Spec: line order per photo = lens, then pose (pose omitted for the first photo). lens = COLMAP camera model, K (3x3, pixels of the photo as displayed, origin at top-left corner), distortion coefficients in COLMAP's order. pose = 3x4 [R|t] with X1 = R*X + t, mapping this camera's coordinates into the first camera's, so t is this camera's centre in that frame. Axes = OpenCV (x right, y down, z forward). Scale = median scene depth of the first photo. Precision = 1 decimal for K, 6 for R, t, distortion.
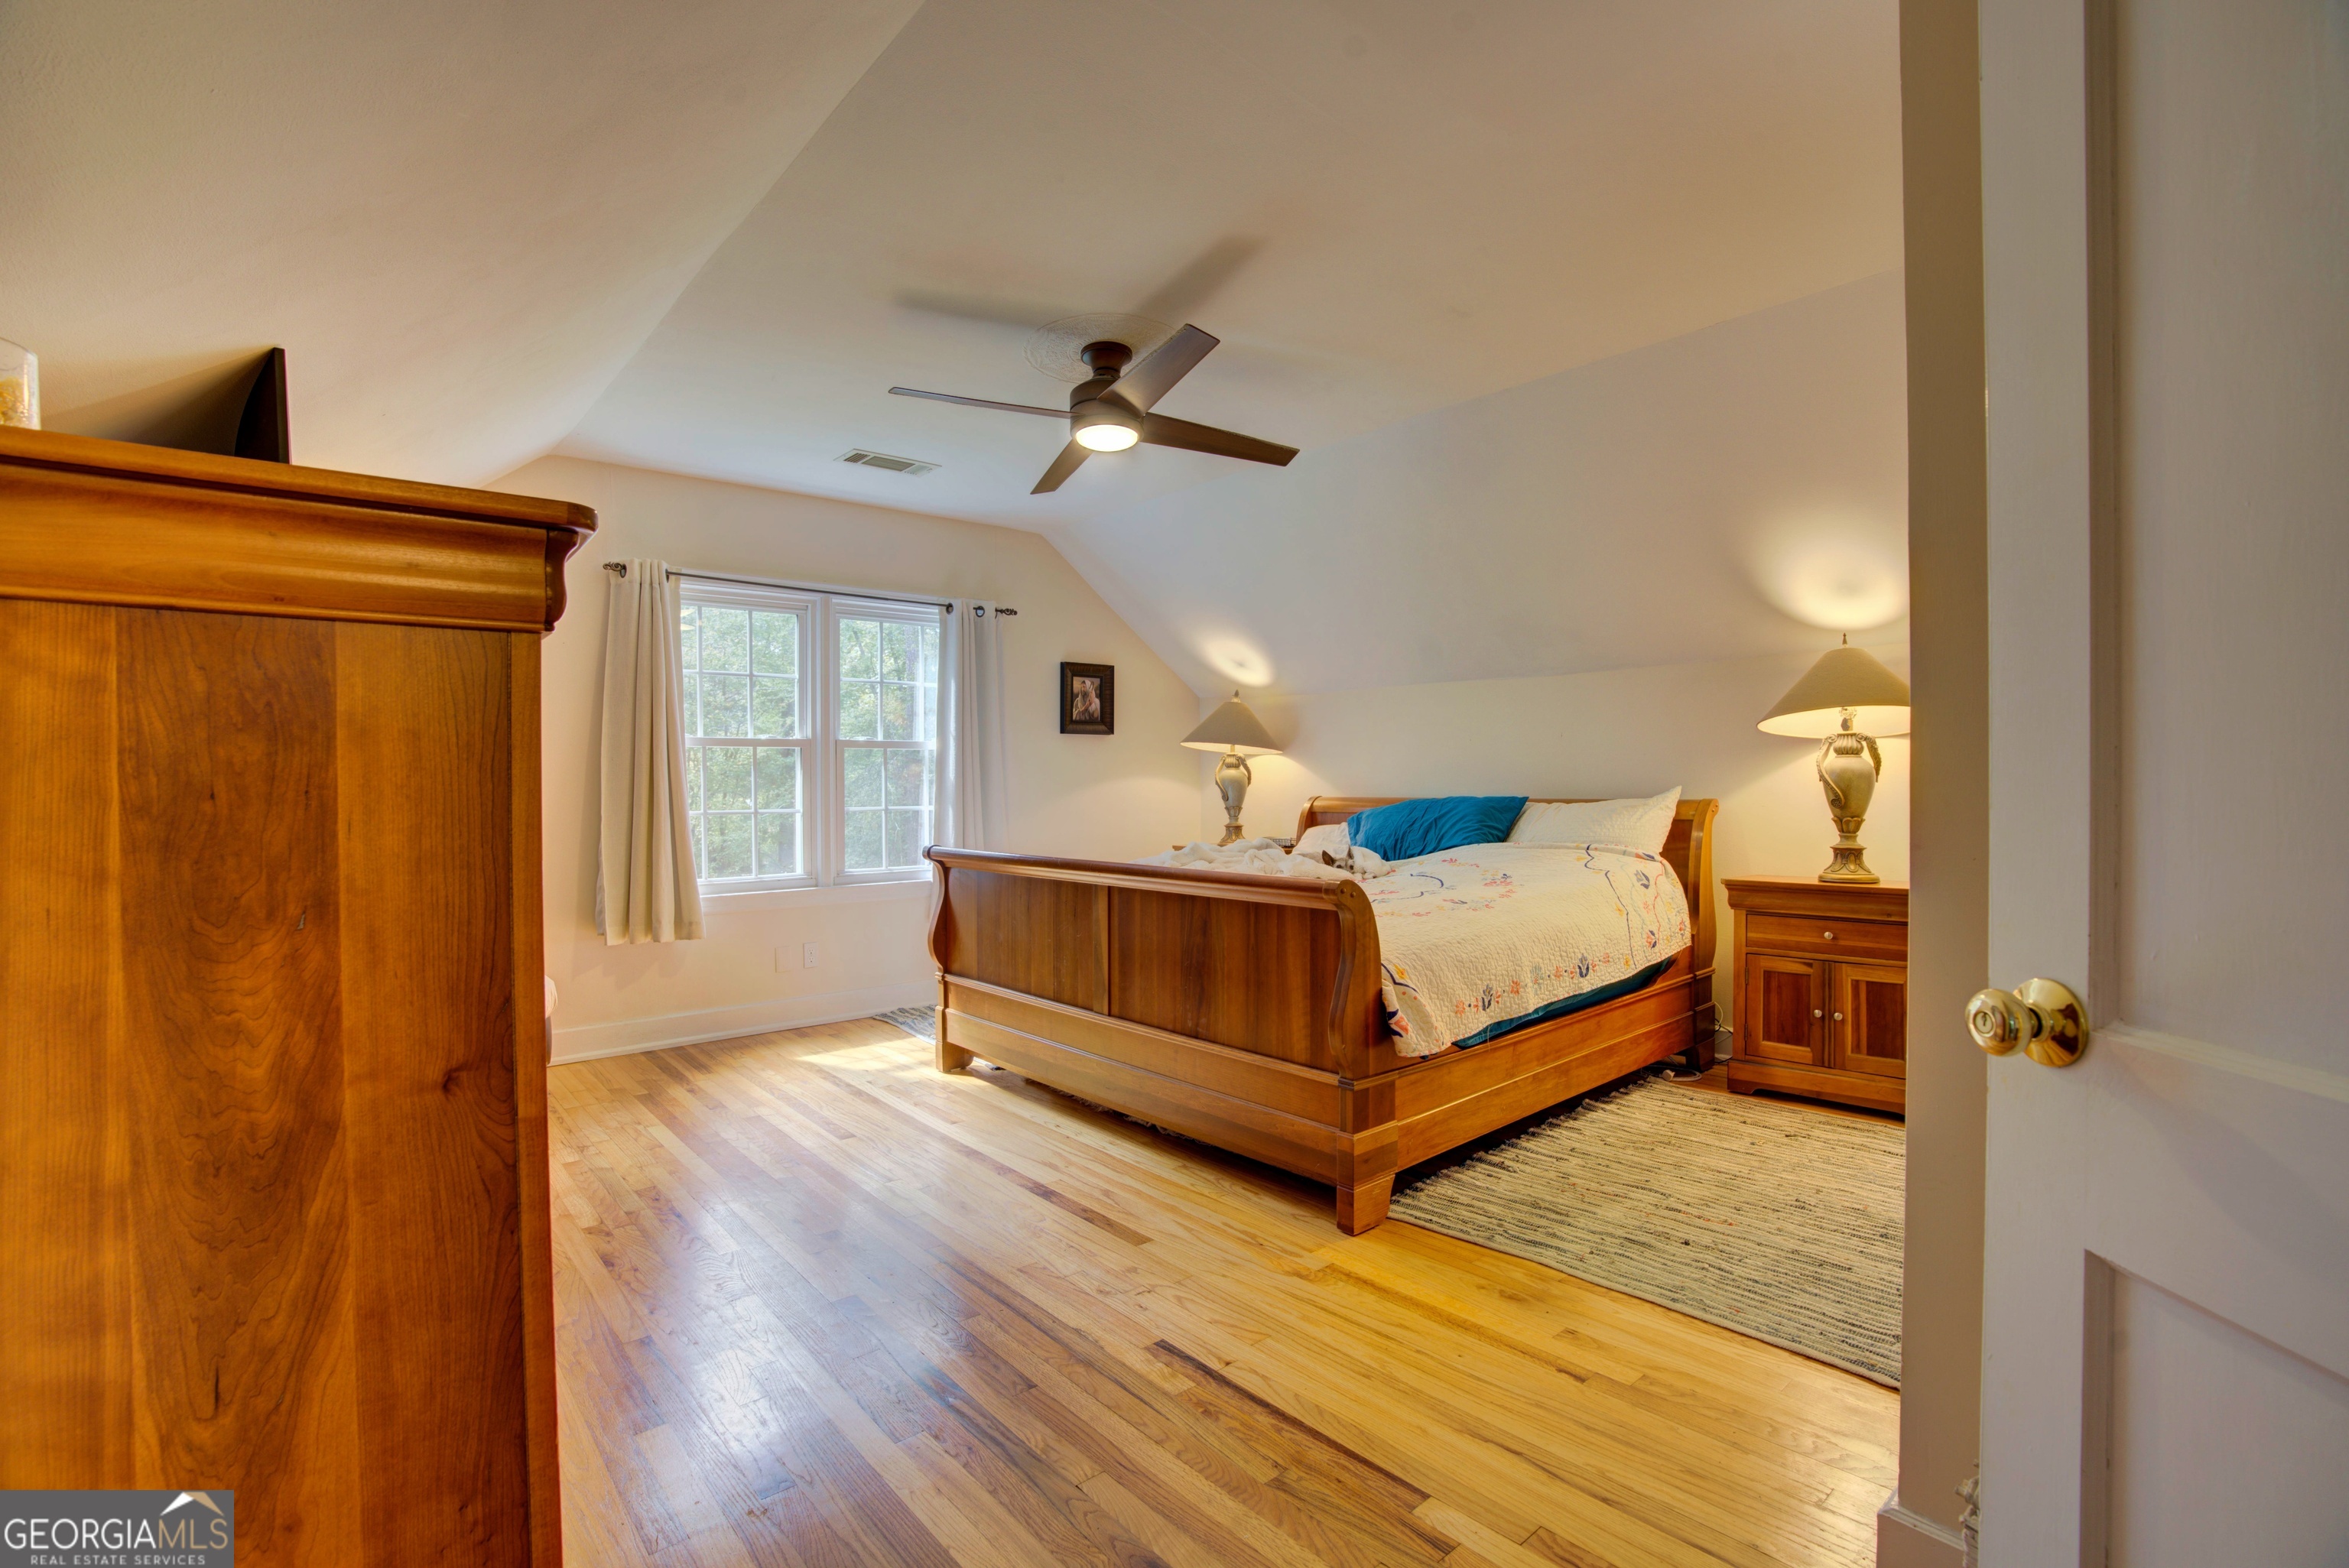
lens RADIAL K [[1074.2, 0, 1173.5], [0, 1074.2, 783.5], [0, 0, 1]] dist [-0.060450, 0.022921]
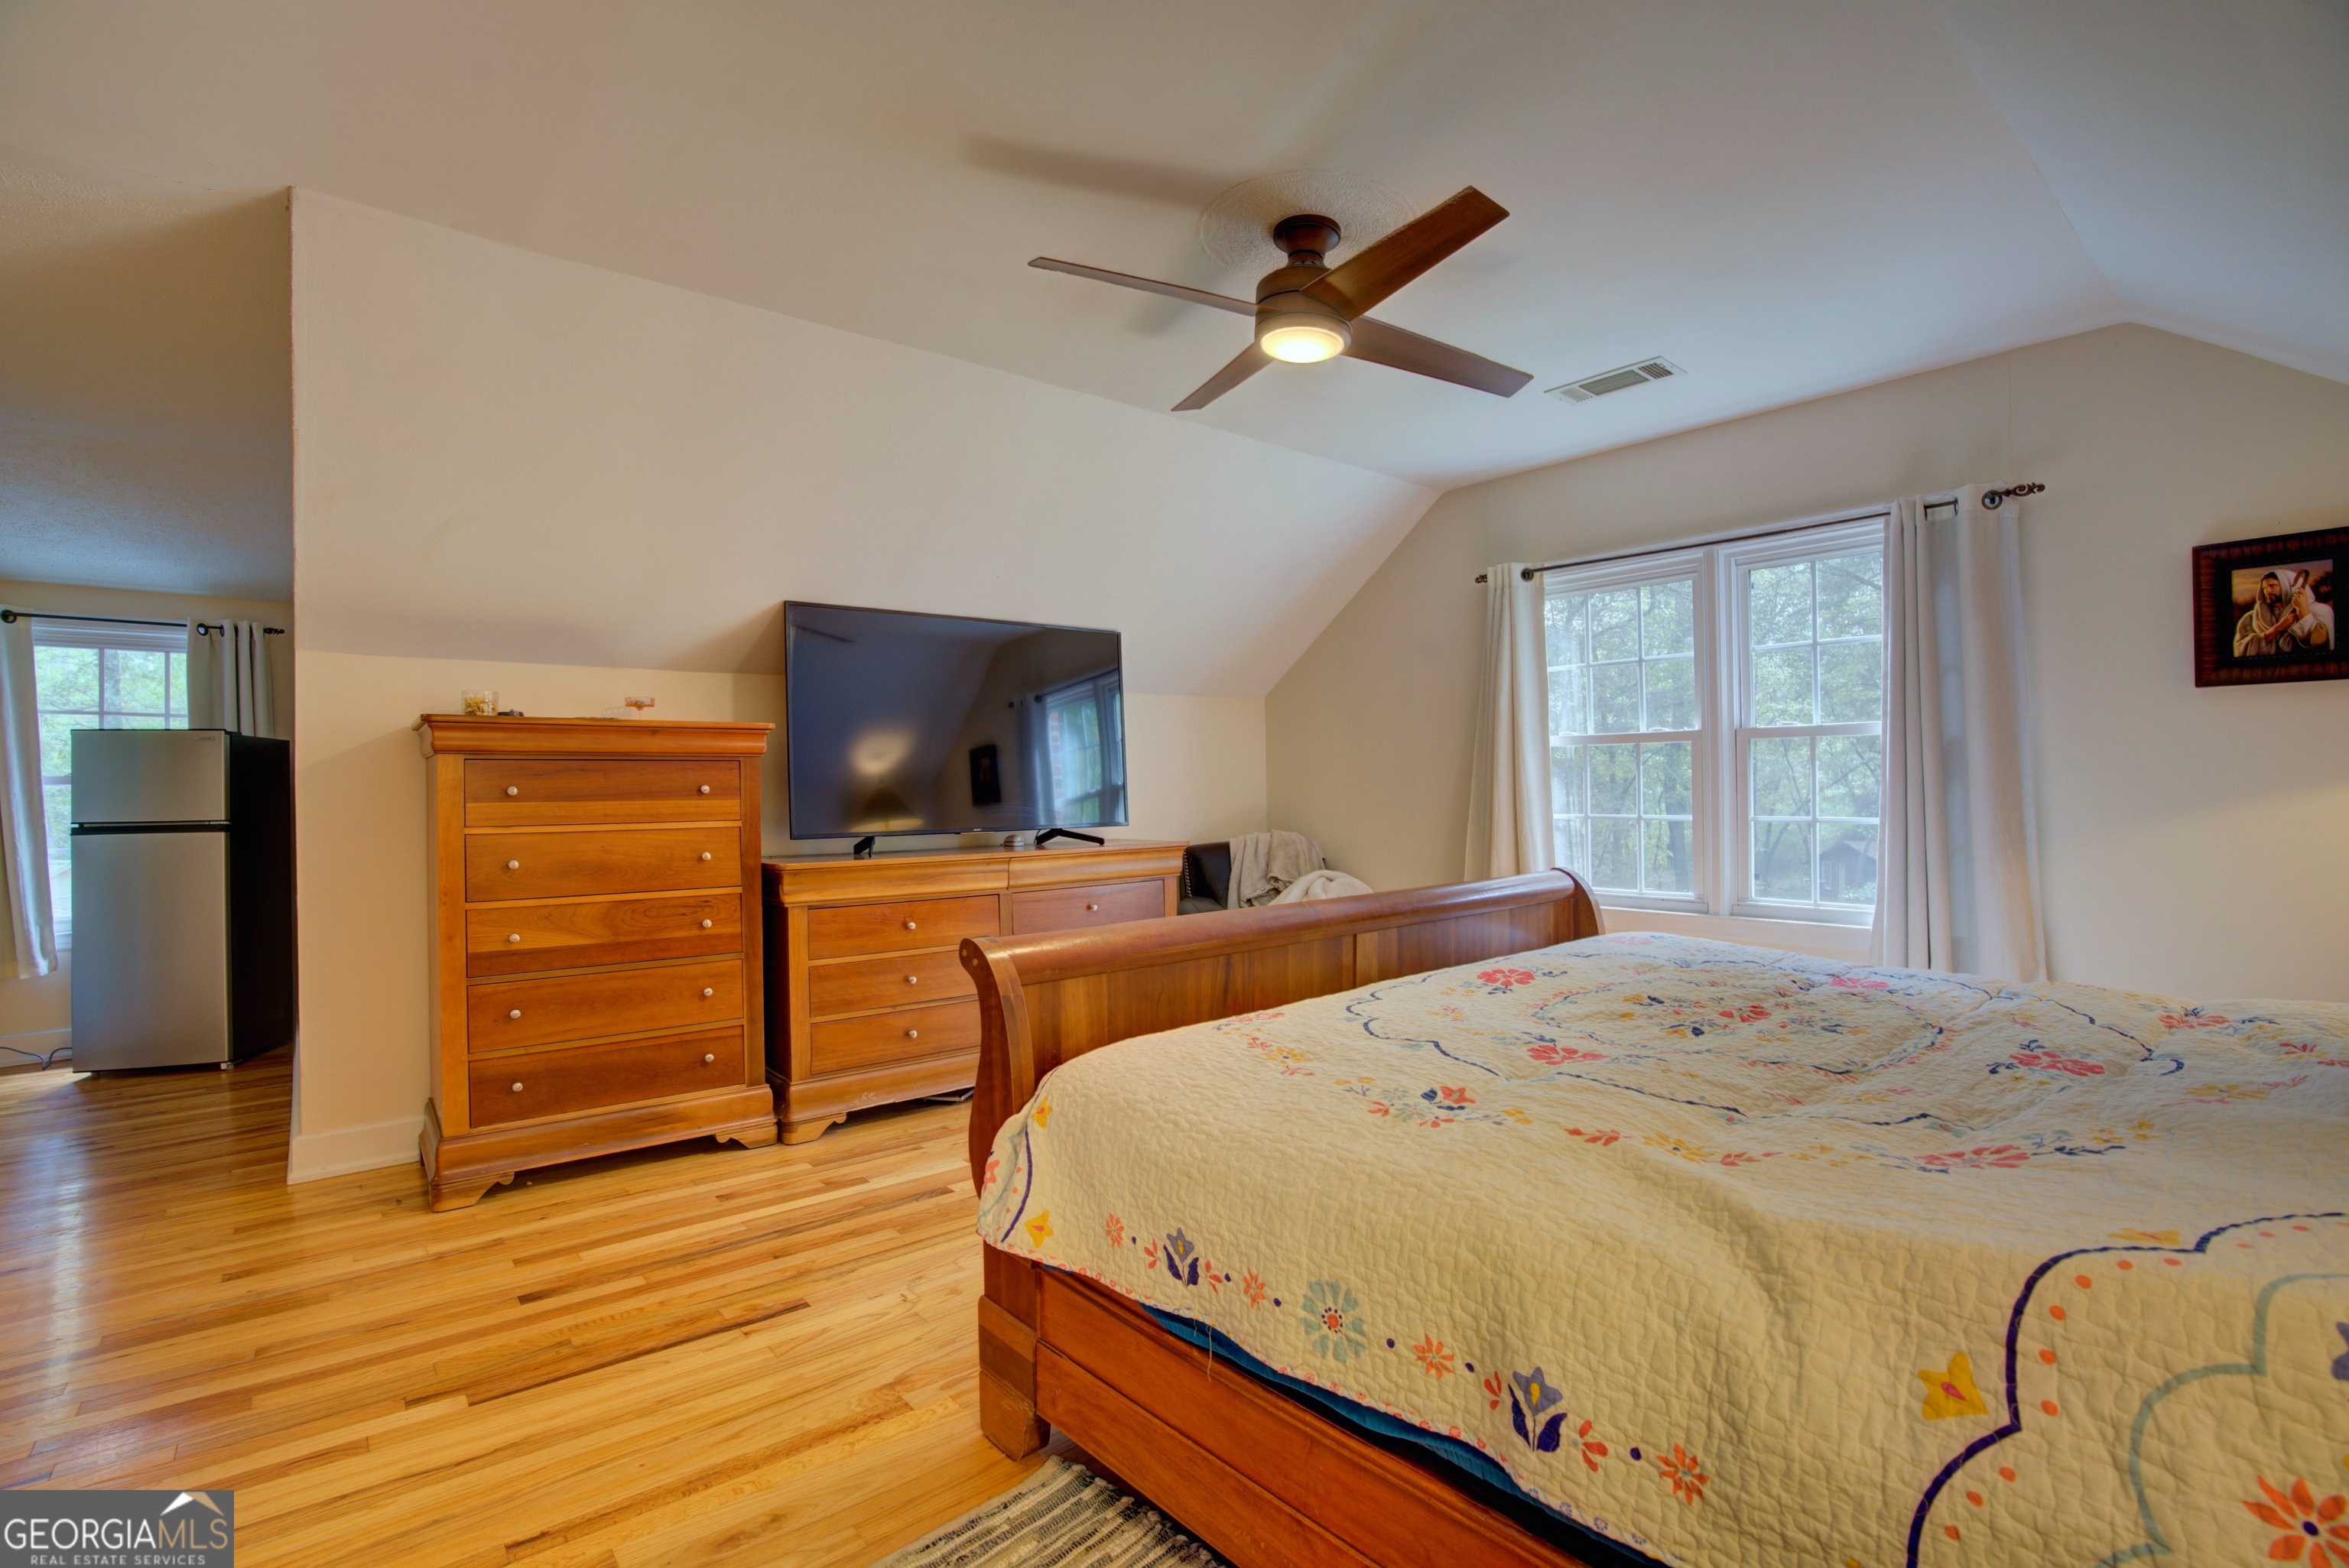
lens RADIAL K [[1074.2, 0, 1169.1], [0, 1074.2, 779.3], [0, 0, 1]] dist [-0.060450, 0.022921]
pose [[-0.021588, 0.003119, -0.999762, 0.769515], [0.009499, 0.999951, 0.002915, -0.016891], [0.999722, -0.009434, -0.021616, 0.999833]]
